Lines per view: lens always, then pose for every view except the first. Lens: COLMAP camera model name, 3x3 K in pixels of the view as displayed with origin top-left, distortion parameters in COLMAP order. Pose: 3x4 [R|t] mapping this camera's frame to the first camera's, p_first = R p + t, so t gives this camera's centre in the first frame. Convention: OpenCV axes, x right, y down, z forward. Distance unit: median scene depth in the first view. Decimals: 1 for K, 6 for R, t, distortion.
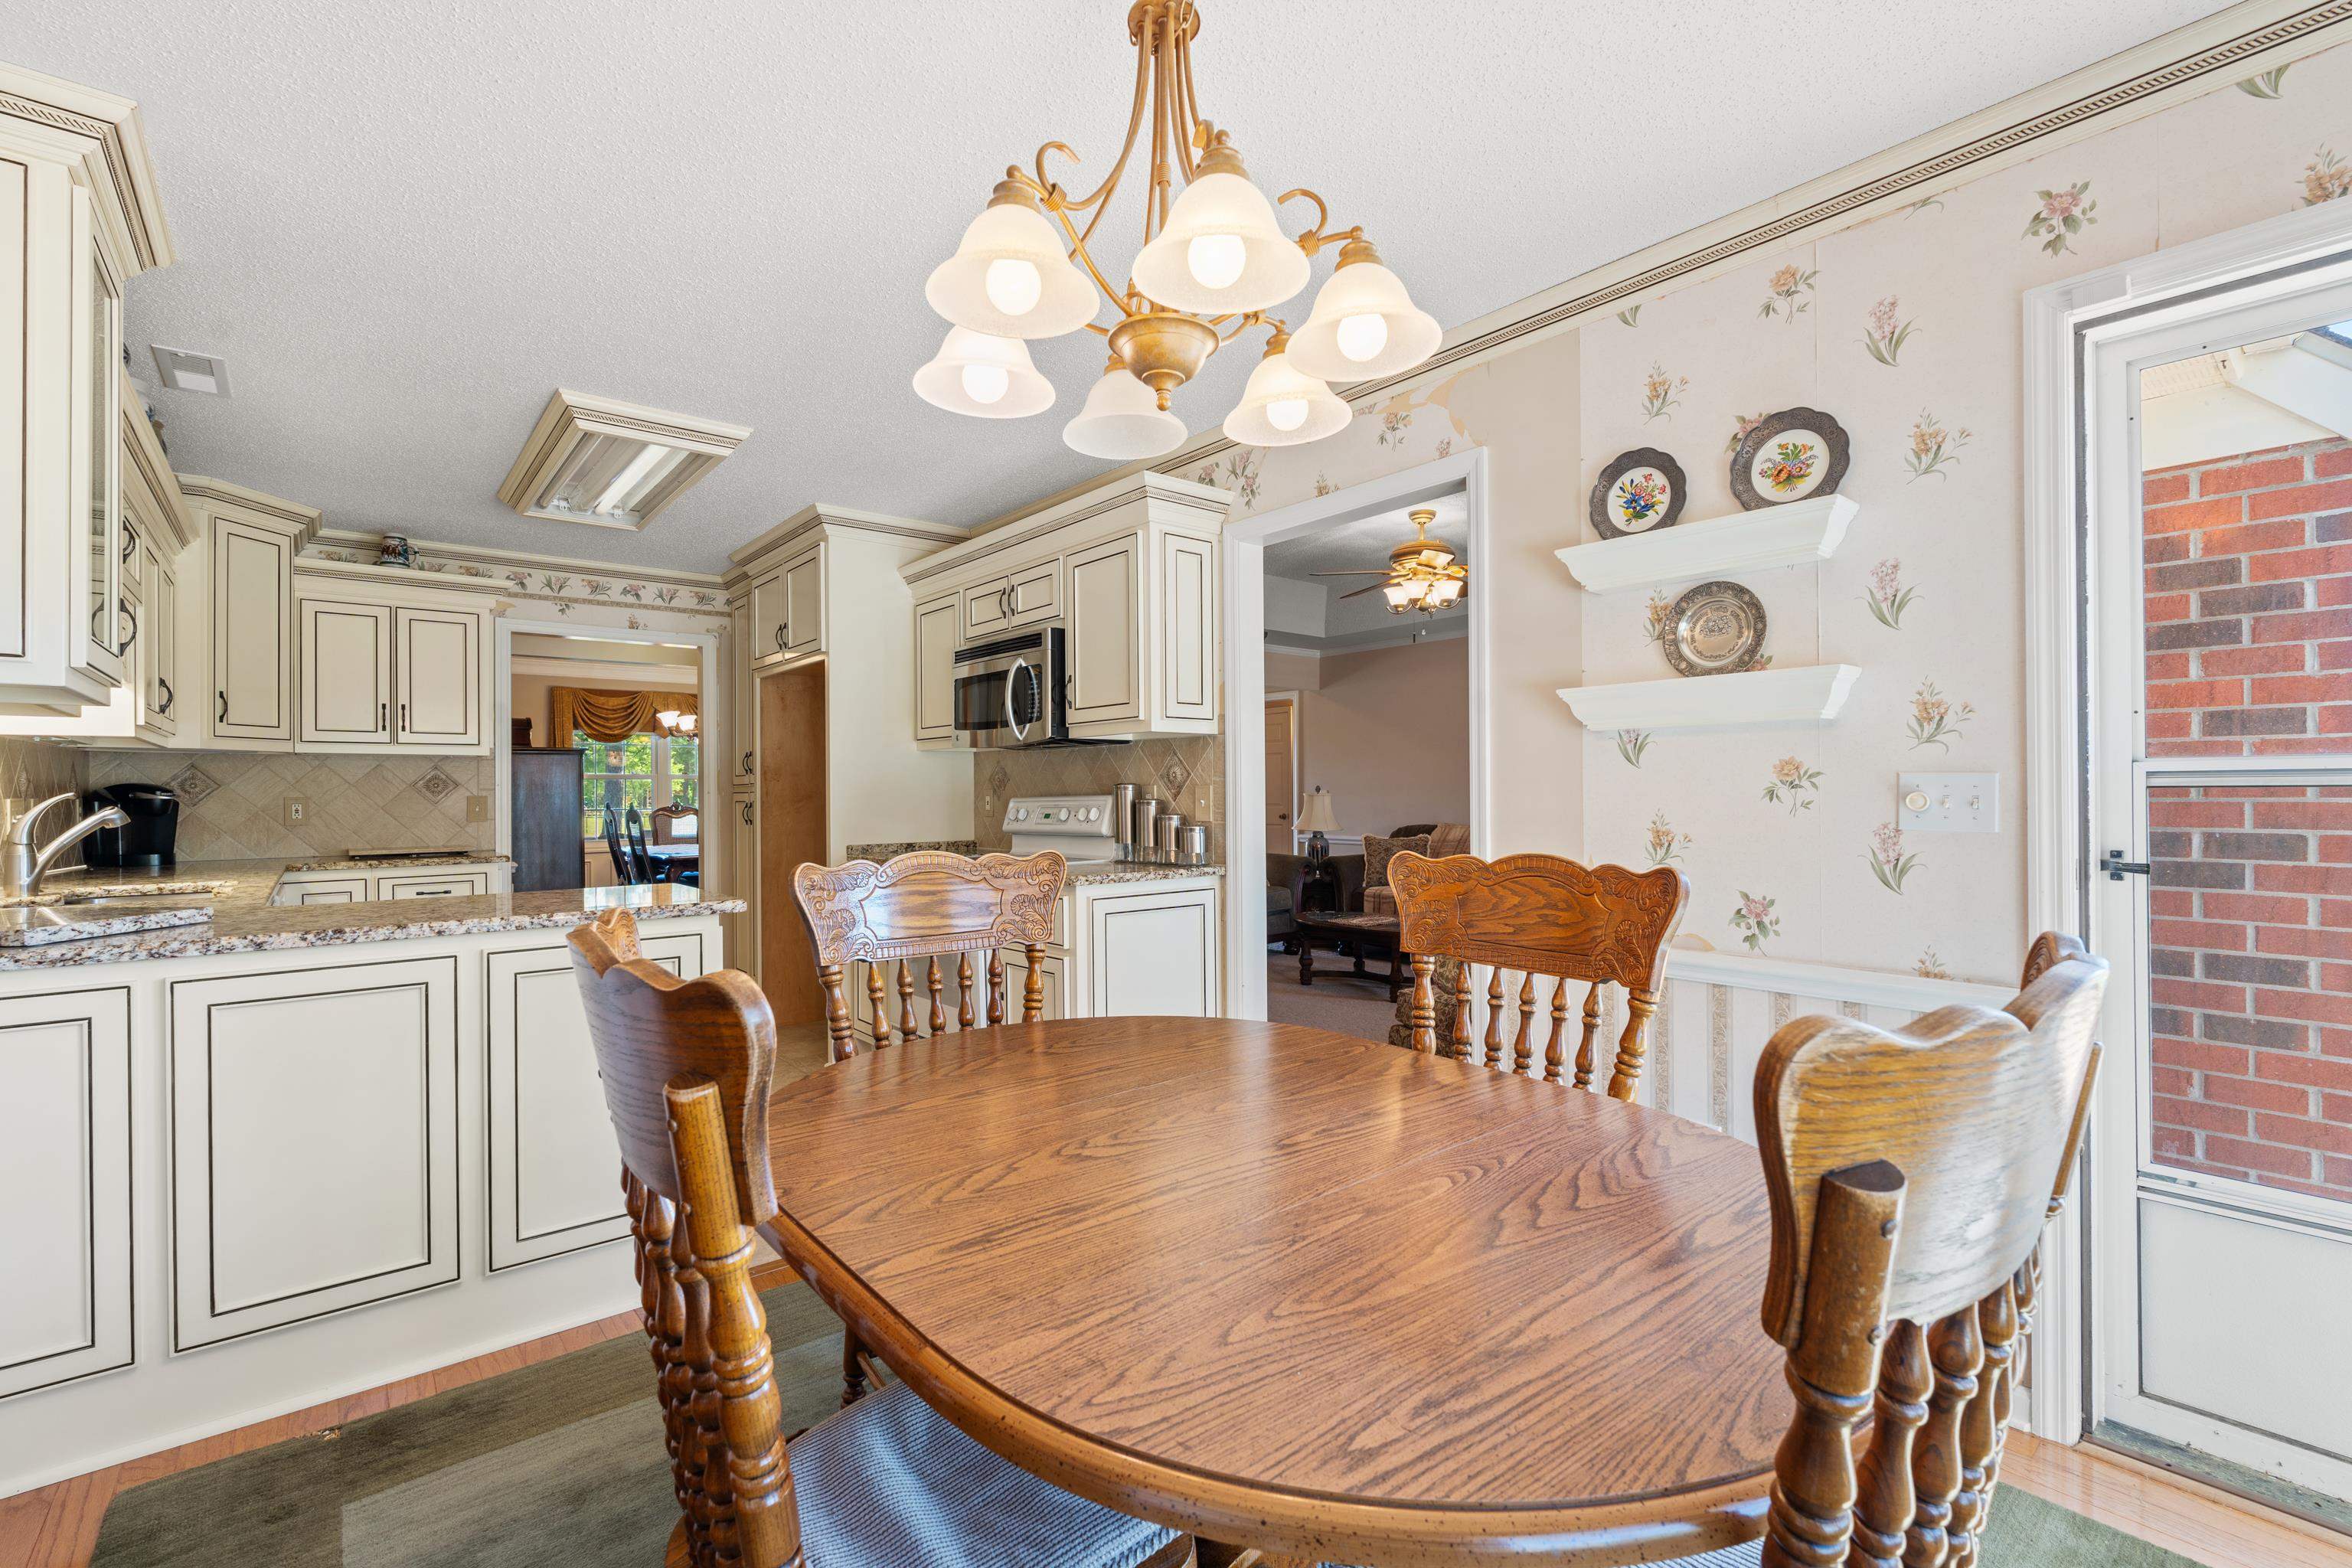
lens RADIAL K [[1029.3, 0, 1176.0], [0, 1029.3, 784.0], [0, 0, 1]] dist [-0.000279, 0.000018]
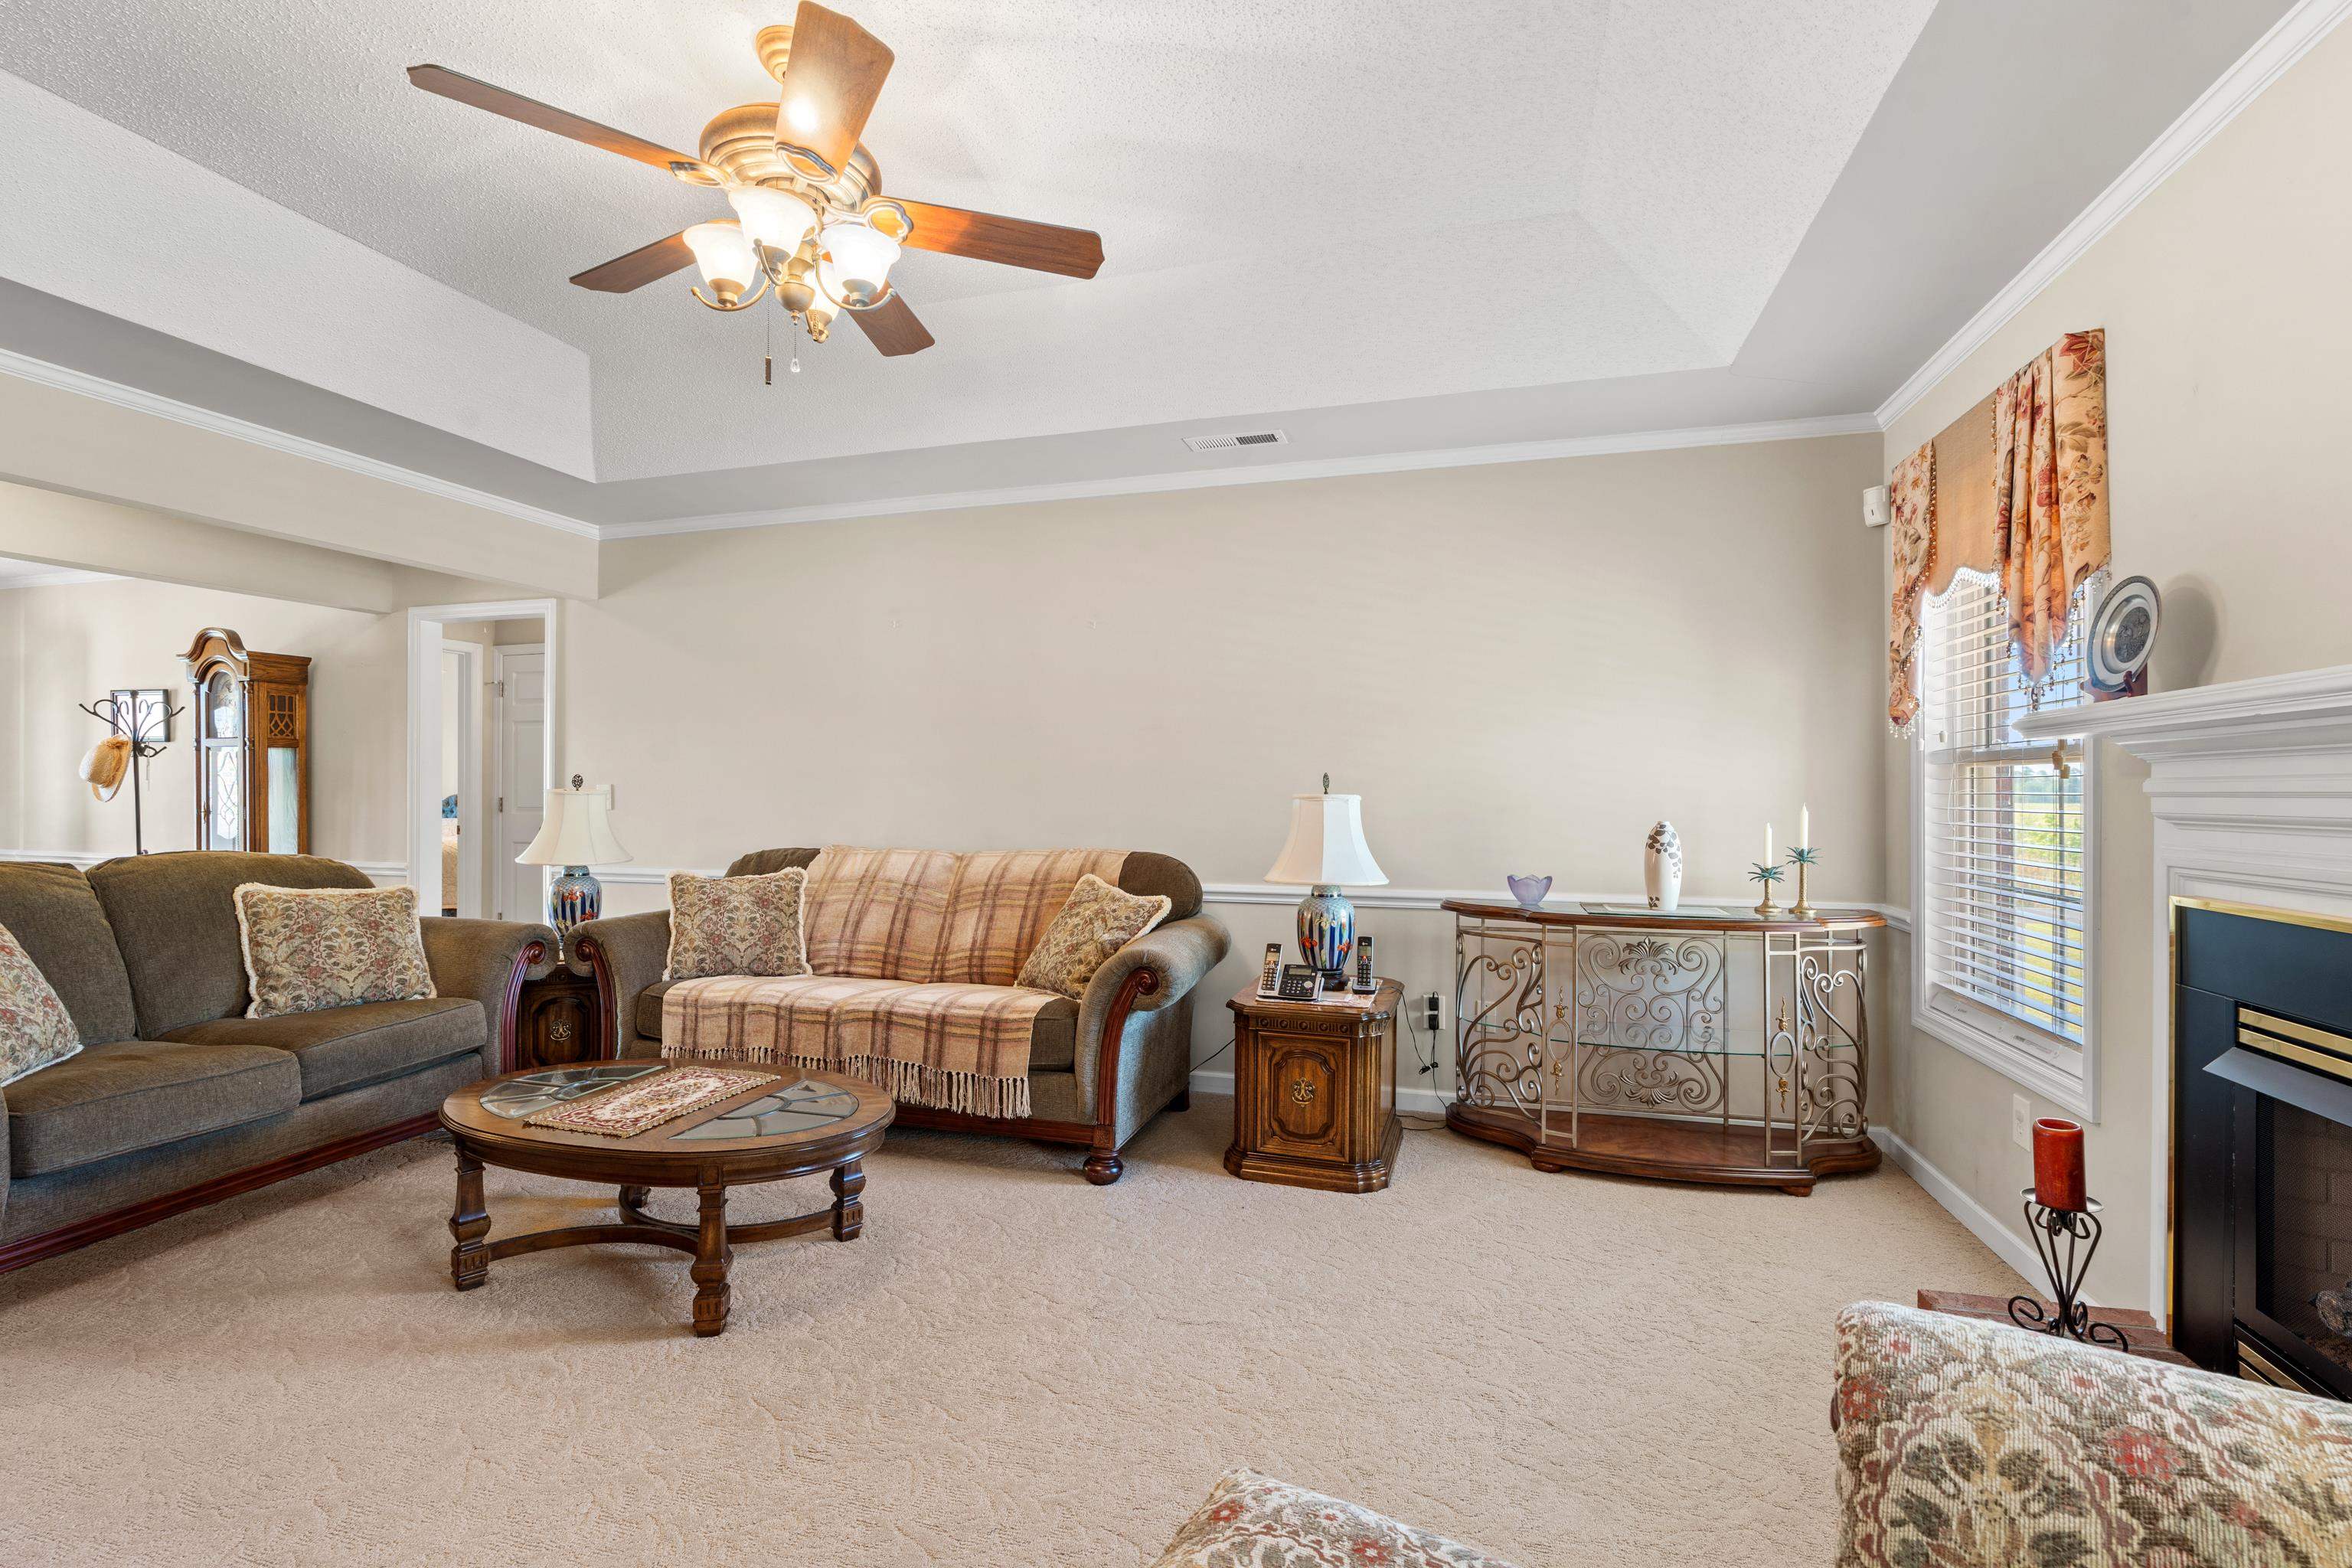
lens RADIAL K [[1029.3, 0, 1176.0], [0, 1029.3, 784.0], [0, 0, 1]] dist [-0.000279, 0.000018]
pose [[0.834083, 0.012594, 0.551496, 0.181374], [-0.009994, 0.999920, -0.007719, 0.011614], [-0.551549, 0.000926, 0.834142, 0.728038]]
